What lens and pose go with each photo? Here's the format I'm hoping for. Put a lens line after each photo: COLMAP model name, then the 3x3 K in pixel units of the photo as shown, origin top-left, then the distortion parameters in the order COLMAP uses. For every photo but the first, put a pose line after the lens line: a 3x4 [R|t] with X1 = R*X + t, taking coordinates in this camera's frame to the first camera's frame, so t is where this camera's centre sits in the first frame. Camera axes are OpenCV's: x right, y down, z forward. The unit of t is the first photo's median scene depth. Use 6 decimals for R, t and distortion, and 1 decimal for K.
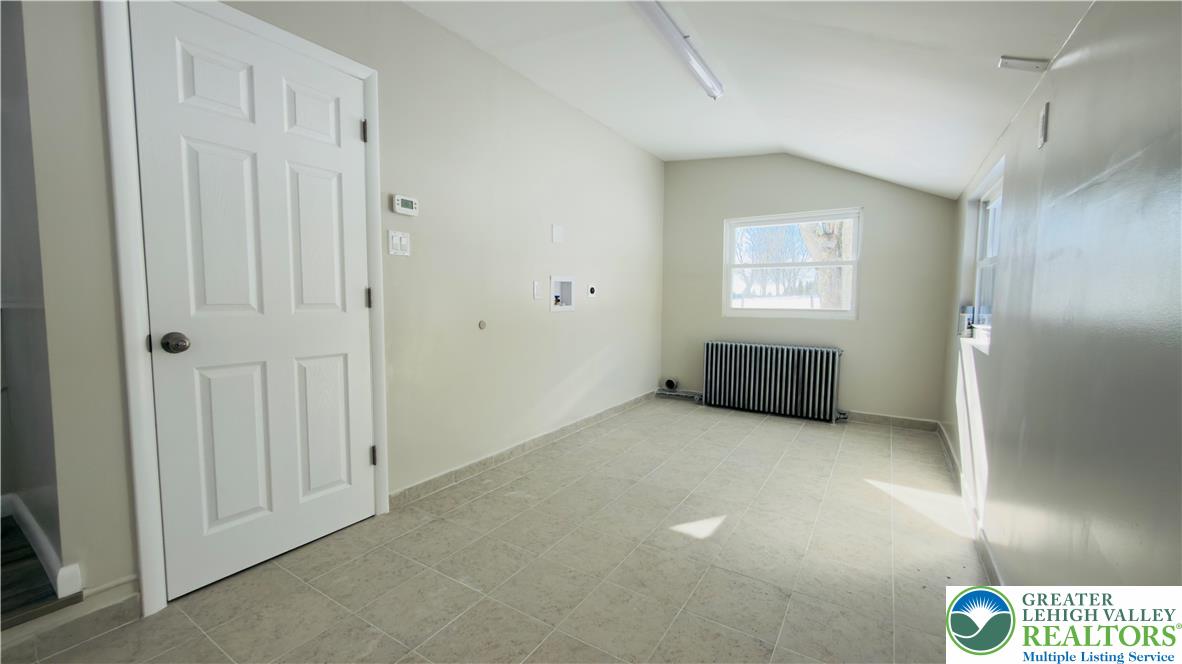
lens RADIAL K [[470.9, 0, 591.0], [0, 470.9, 332.0], [0, 0, 1]] dist [-0.000380, 0.000023]
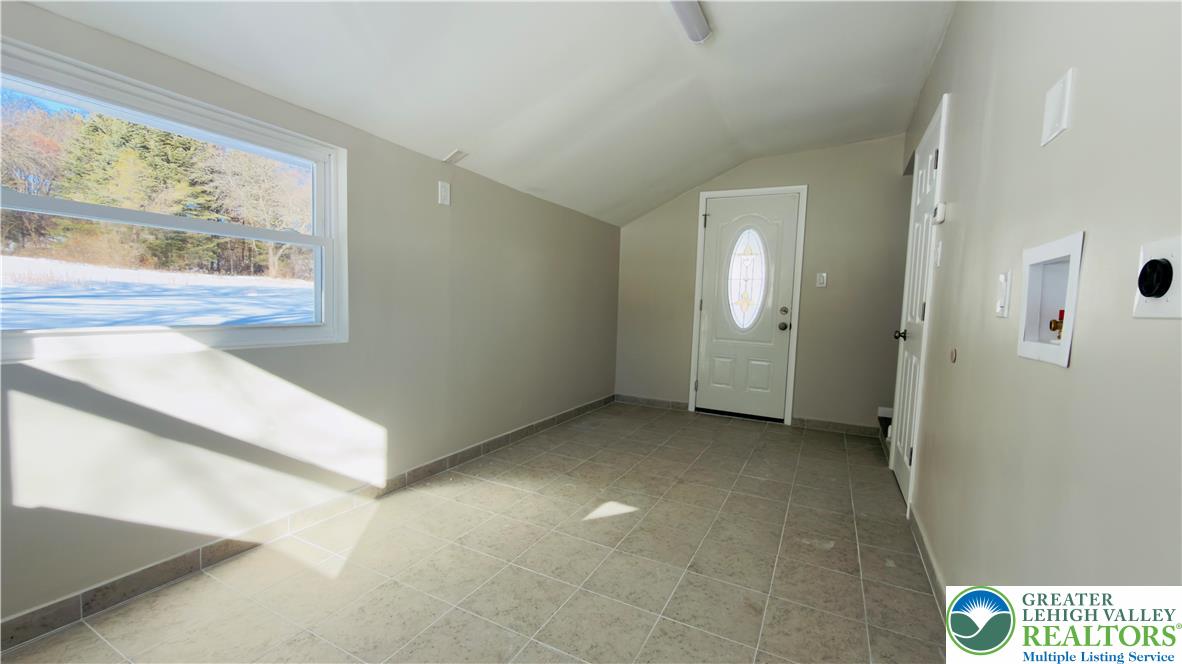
lens RADIAL K [[470.9, 0, 591.0], [0, 470.9, 332.0], [0, 0, 1]] dist [-0.000380, 0.000023]
pose [[-0.994839, -0.035221, -0.095157, 0.381225], [-0.048646, 0.988573, 0.142675, -0.138309], [0.089045, 0.146568, -0.985185, 1.936814]]
